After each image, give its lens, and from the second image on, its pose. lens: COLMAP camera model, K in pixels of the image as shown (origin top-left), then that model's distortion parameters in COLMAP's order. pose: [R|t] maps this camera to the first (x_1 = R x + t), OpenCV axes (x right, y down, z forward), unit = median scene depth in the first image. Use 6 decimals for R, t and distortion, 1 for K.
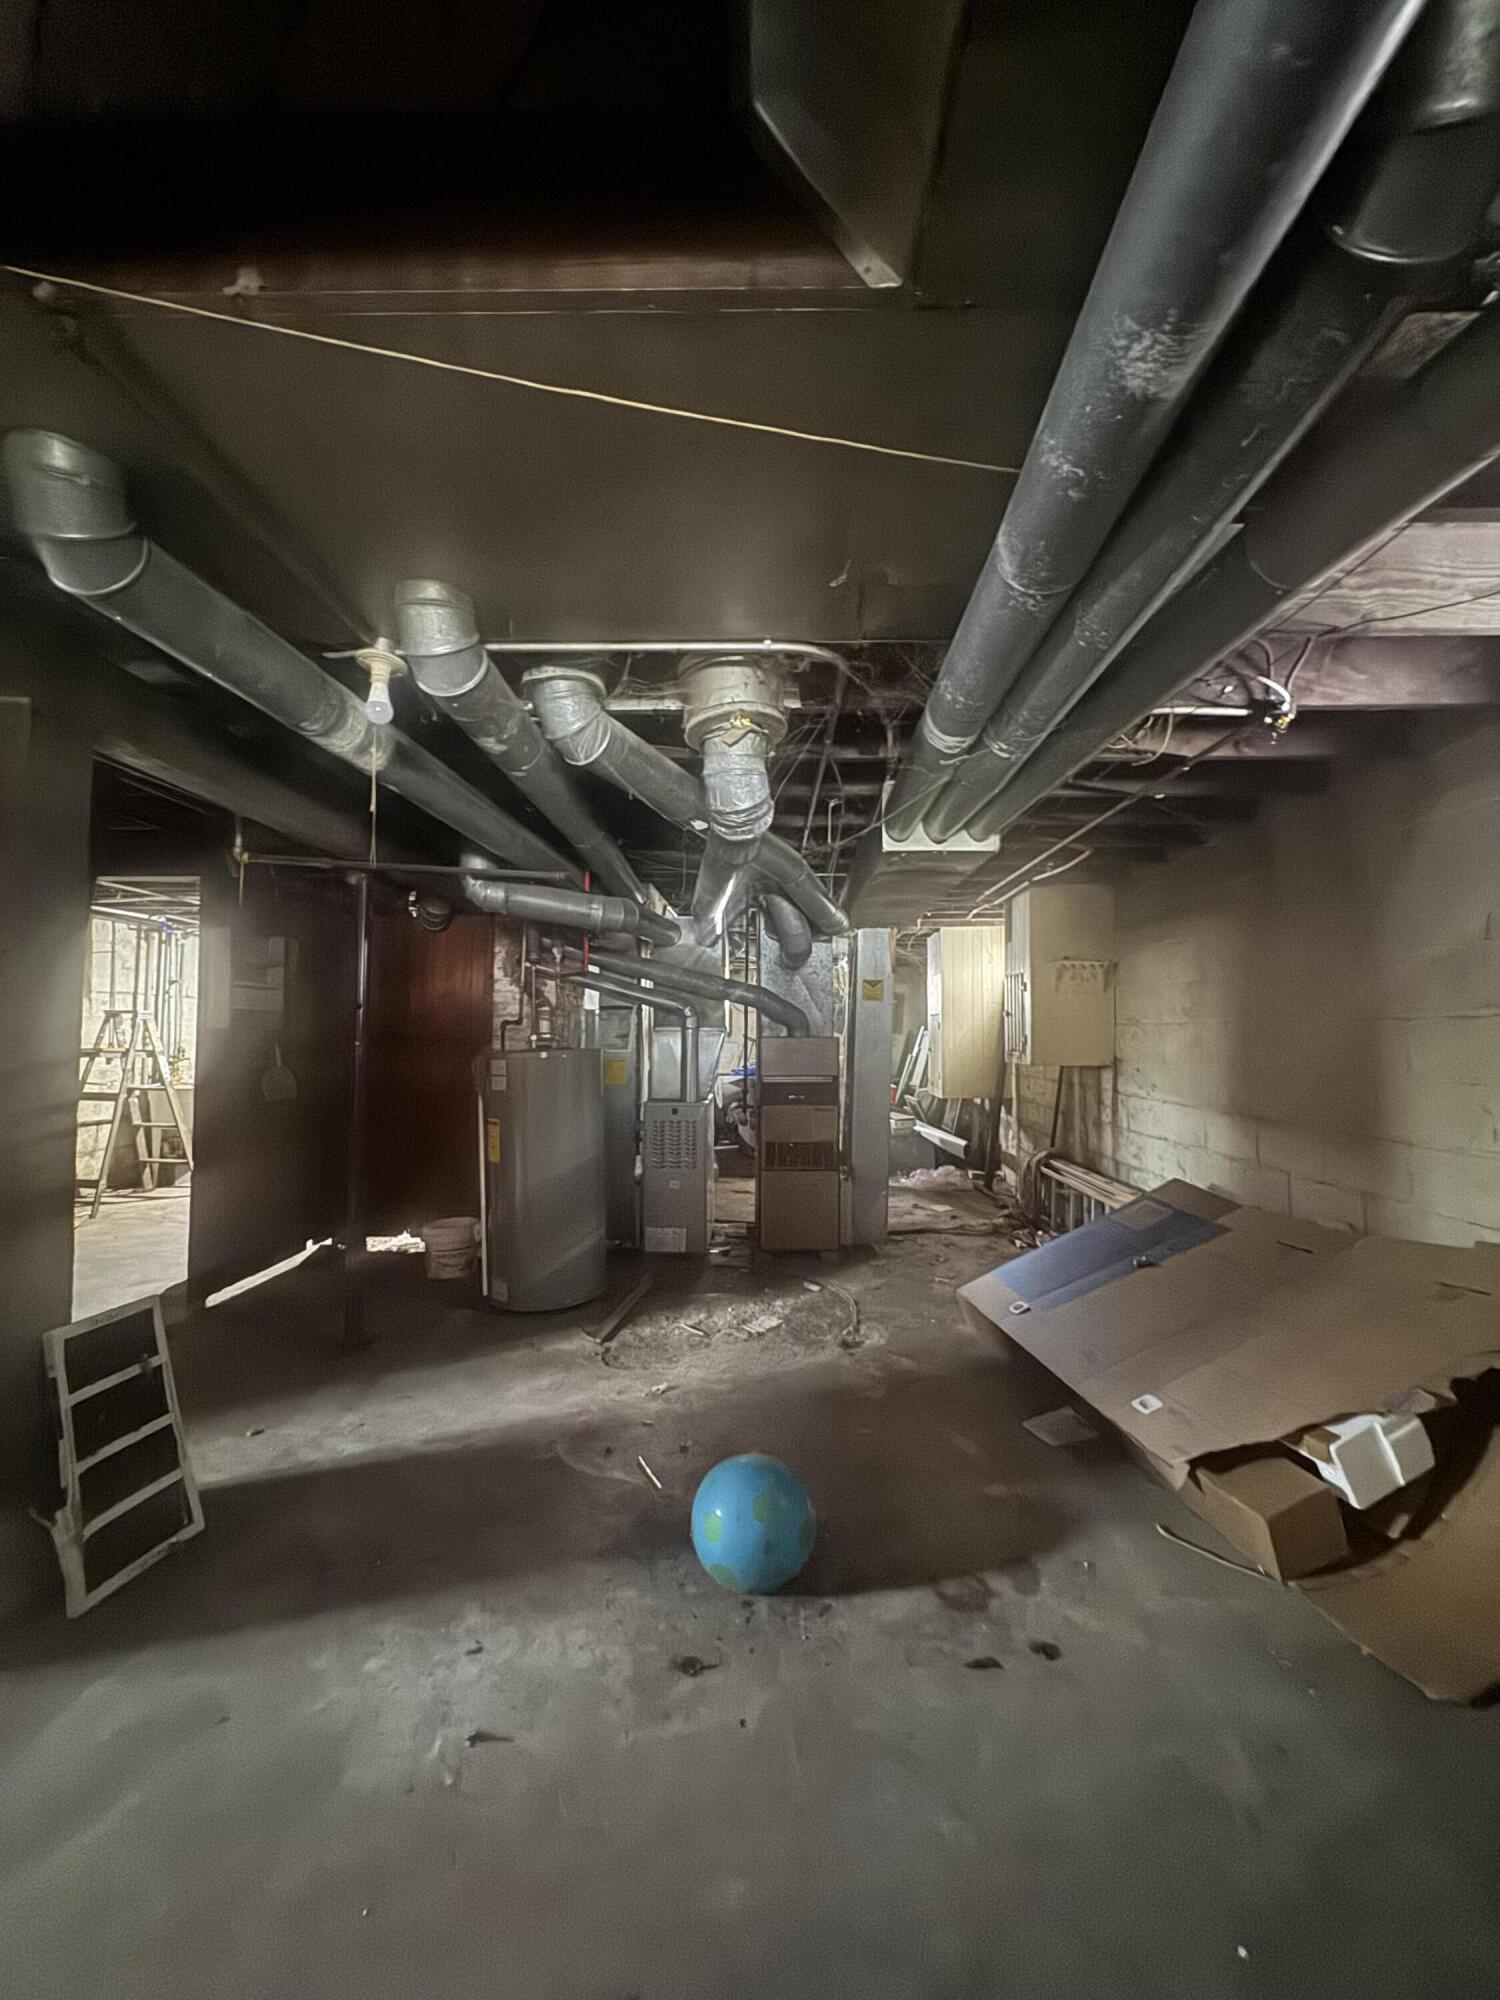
lens RADIAL K [[800.2, 0, 752.8], [0, 800.2, 998.6], [0, 0, 1]] dist [-0.003781, 0.000437]
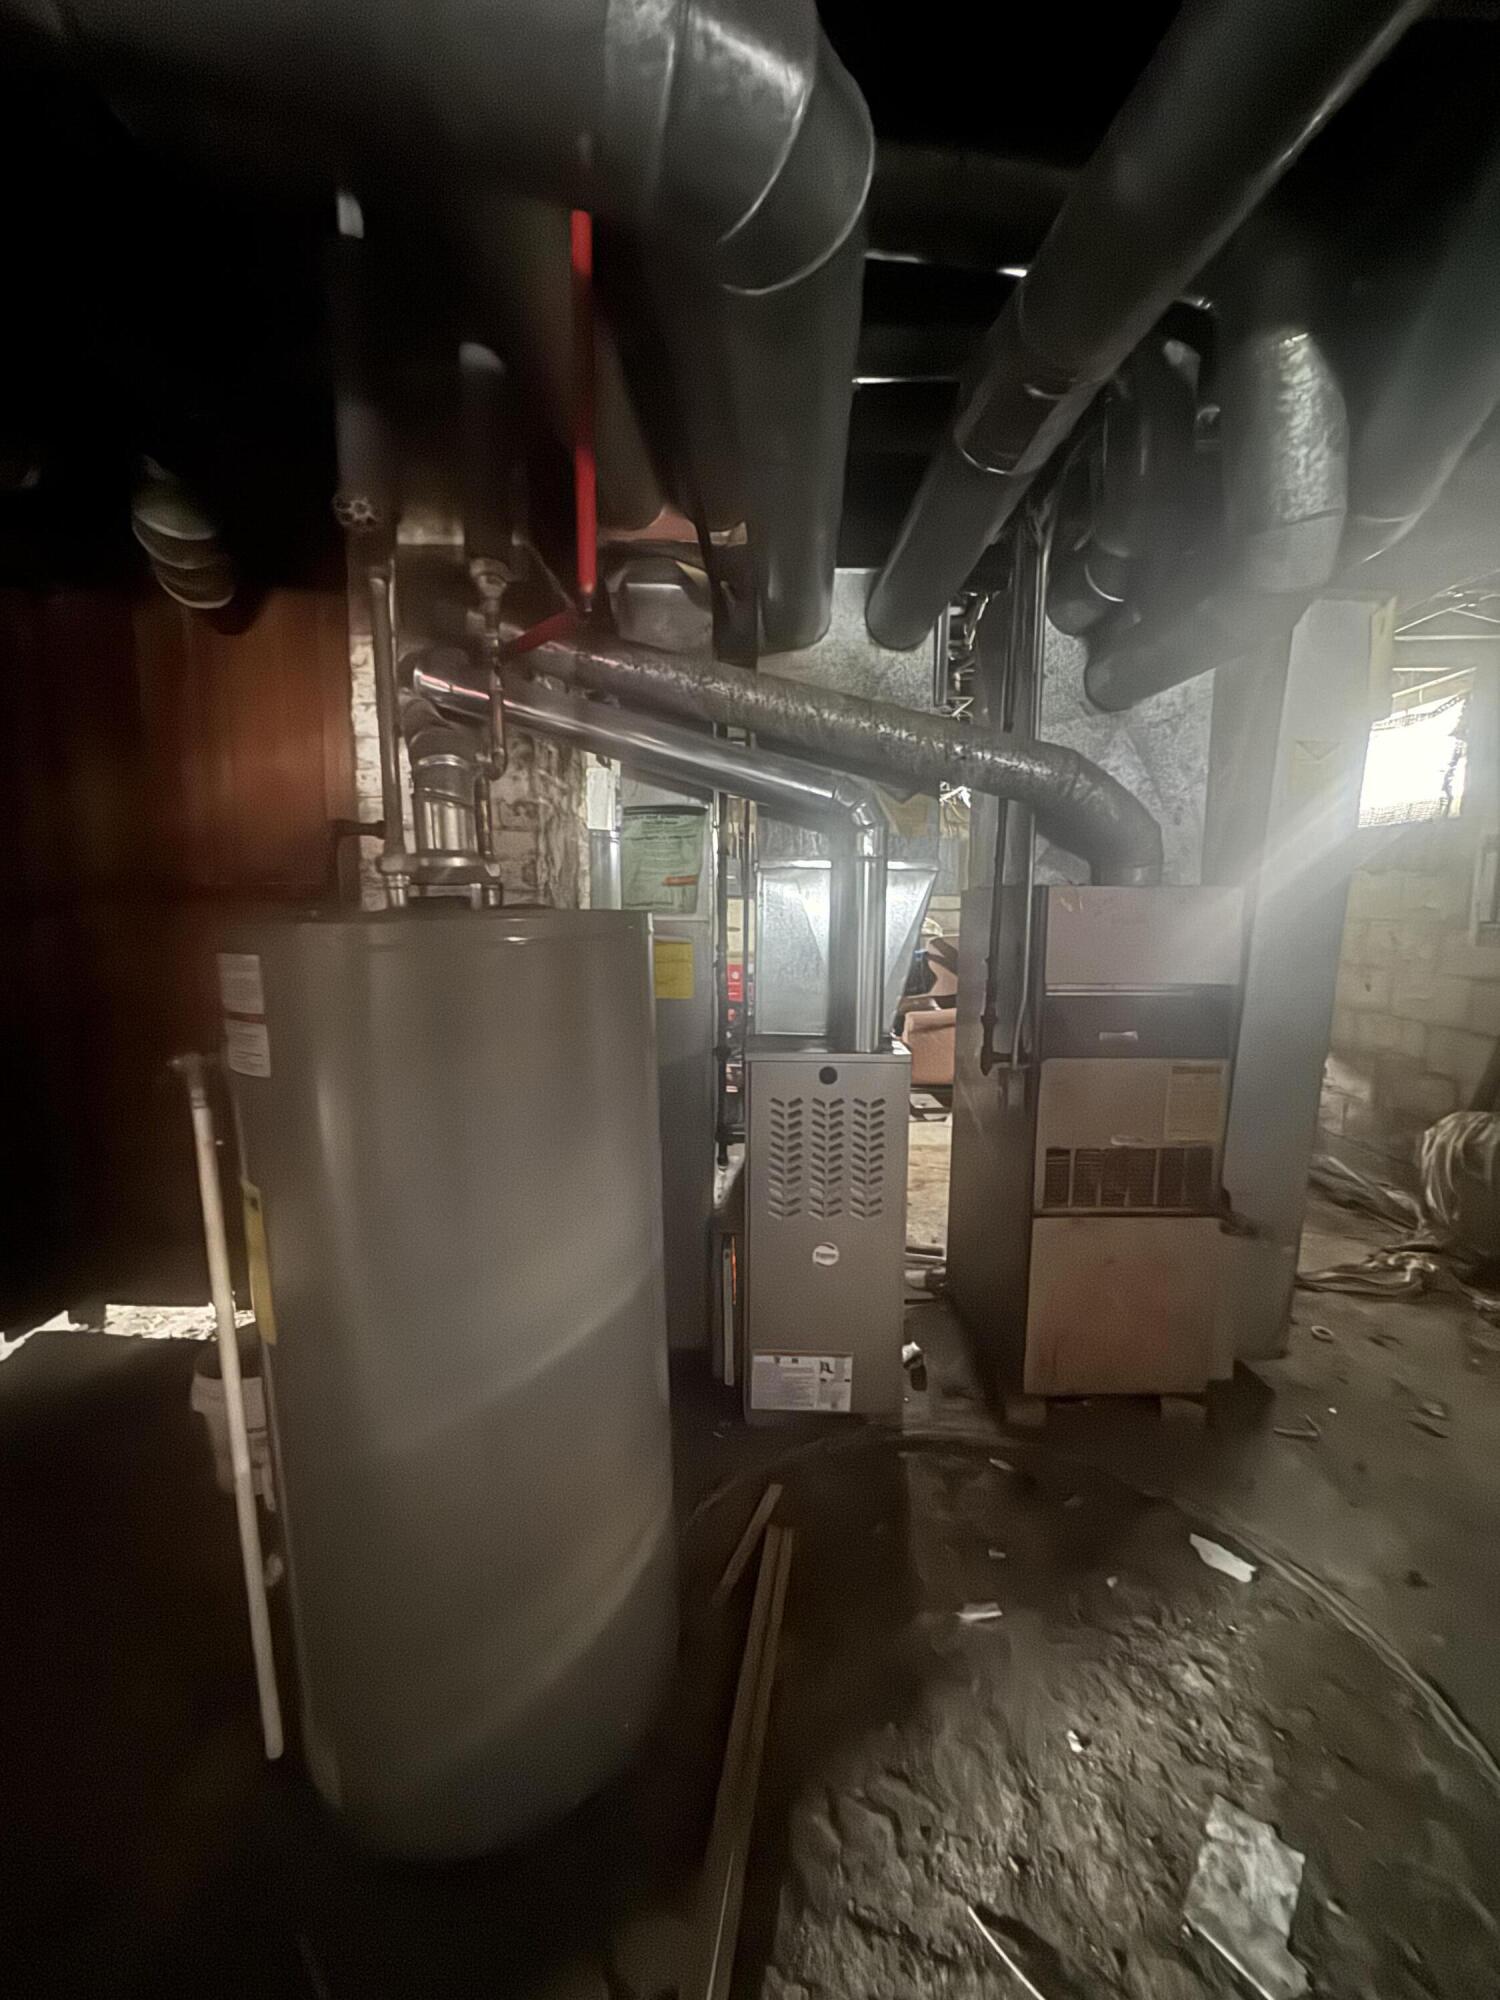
lens RADIAL K [[800.2, 0, 752.8], [0, 800.2, 998.6], [0, 0, 1]] dist [-0.003781, 0.000437]
pose [[0.999972, 0.005494, -0.005035, -0.130082], [-0.004586, 0.986231, 0.165308, 0.039720], [0.005874, -0.165281, 0.986229, 0.616120]]
